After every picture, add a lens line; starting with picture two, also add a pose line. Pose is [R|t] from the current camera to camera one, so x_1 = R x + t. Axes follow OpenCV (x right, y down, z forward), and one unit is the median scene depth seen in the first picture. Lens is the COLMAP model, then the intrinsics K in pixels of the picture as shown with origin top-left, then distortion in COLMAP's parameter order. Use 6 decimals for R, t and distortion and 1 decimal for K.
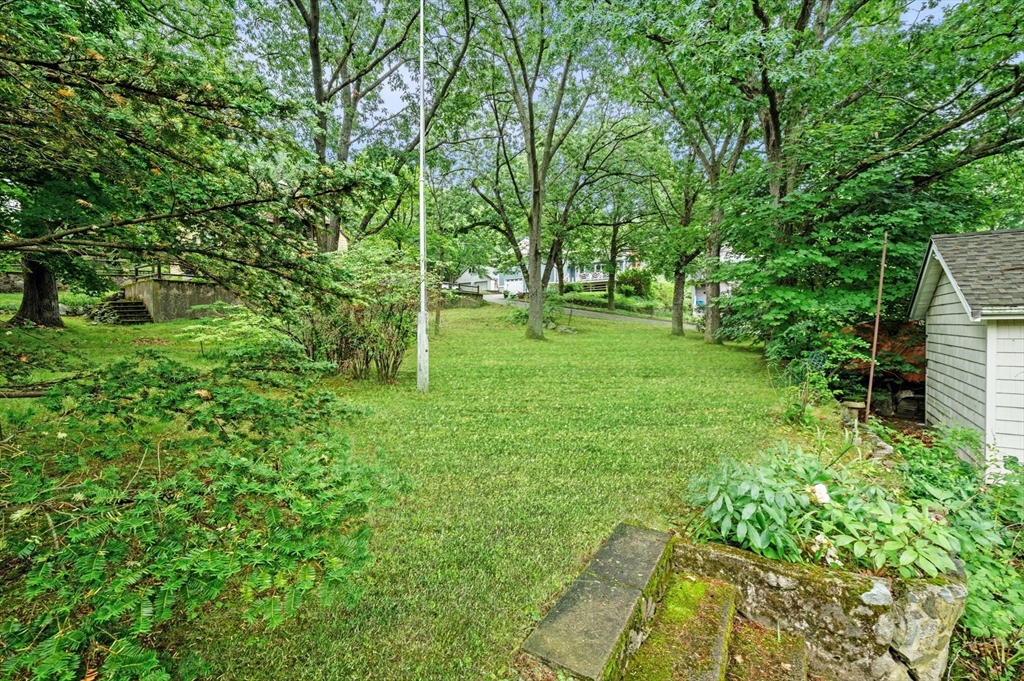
lens RADIAL K [[422.5, 0, 513.5], [0, 422.5, 337.5], [0, 0, 1]] dist [-0.008660, -0.000142]
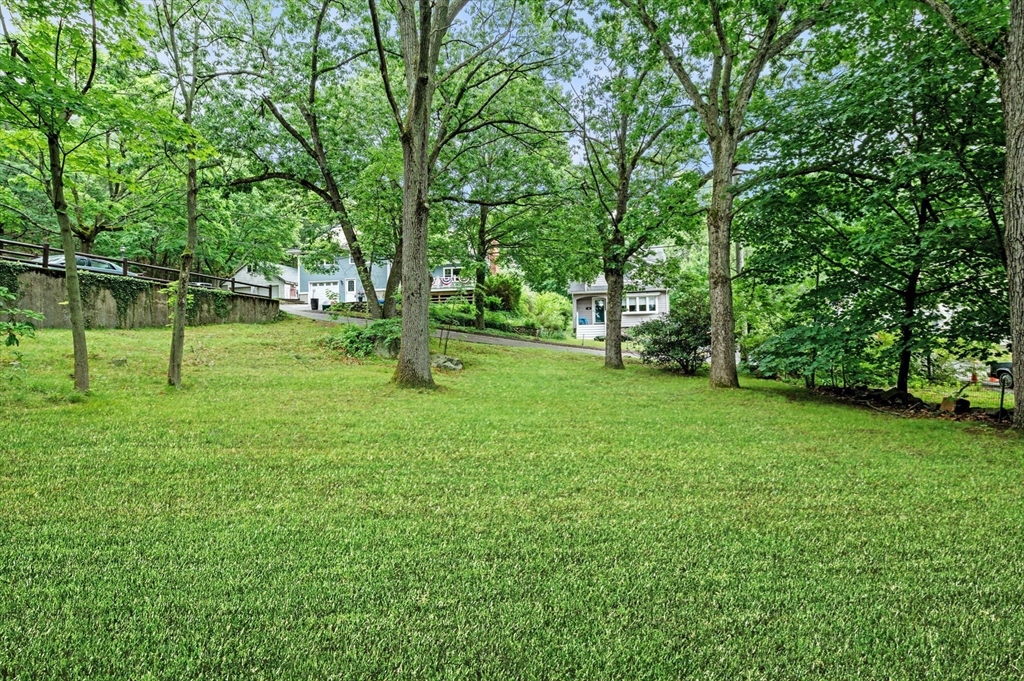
lens RADIAL K [[491.3, 0, 507.8], [0, 491.3, 331.9], [0, 0, 1]] dist [-0.000205, 0.000308]
pose [[0.924393, 0.003586, 0.381424, -0.041379], [0.020381, 0.998063, -0.058777, -0.015186], [-0.380896, 0.062107, 0.922530, 0.283528]]
